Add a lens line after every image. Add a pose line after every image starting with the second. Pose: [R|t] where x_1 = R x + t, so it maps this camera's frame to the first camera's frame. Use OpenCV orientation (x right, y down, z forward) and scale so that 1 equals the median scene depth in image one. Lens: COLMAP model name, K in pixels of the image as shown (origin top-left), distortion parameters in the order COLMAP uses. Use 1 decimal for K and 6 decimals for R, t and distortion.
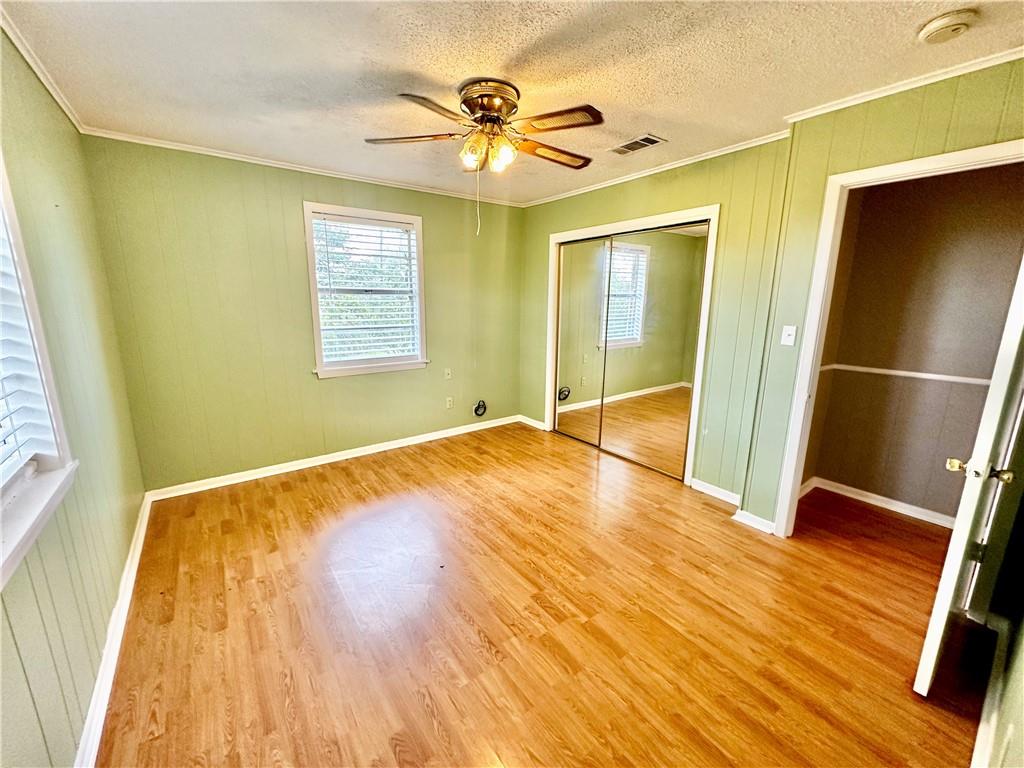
lens RADIAL K [[411.2, 0, 510.2], [0, 411.2, 385.7], [0, 0, 1]] dist [-0.000102, -0.000406]
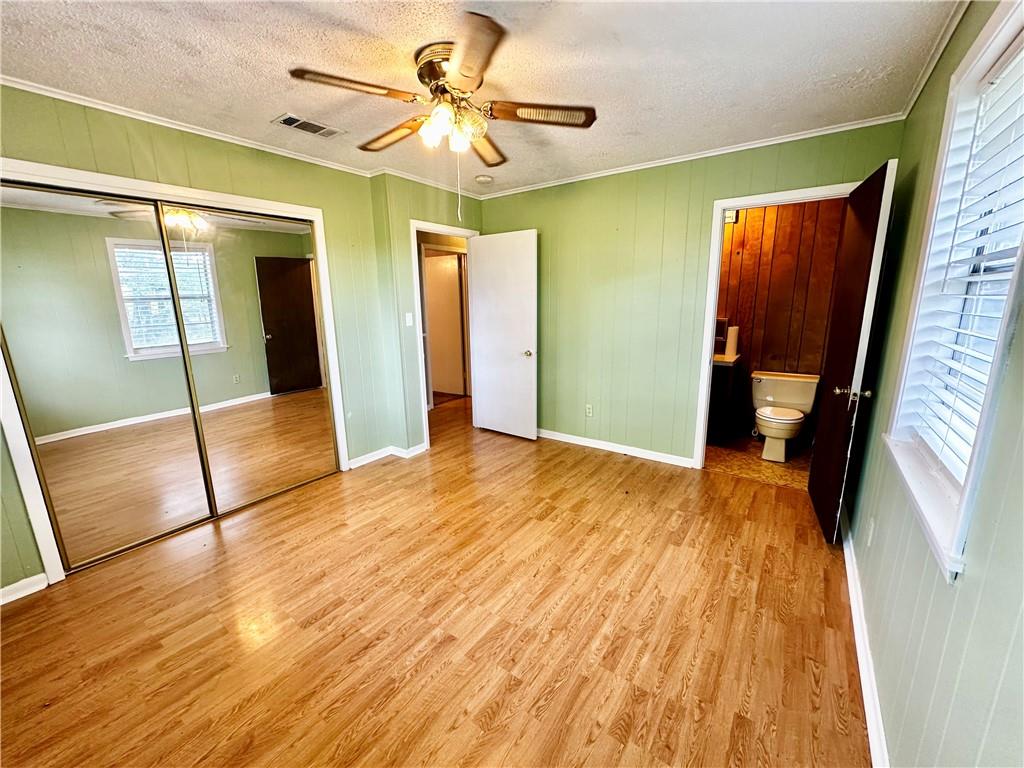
lens RADIAL K [[411.2, 0, 512.8], [0, 411.2, 385.6], [0, 0, 1]] dist [-0.000102, -0.000406]
pose [[-0.310562, -0.206598, 0.927830, -1.035733], [0.209397, 0.937247, 0.278784, -0.274013], [-0.927202, 0.280864, -0.247813, 1.268161]]
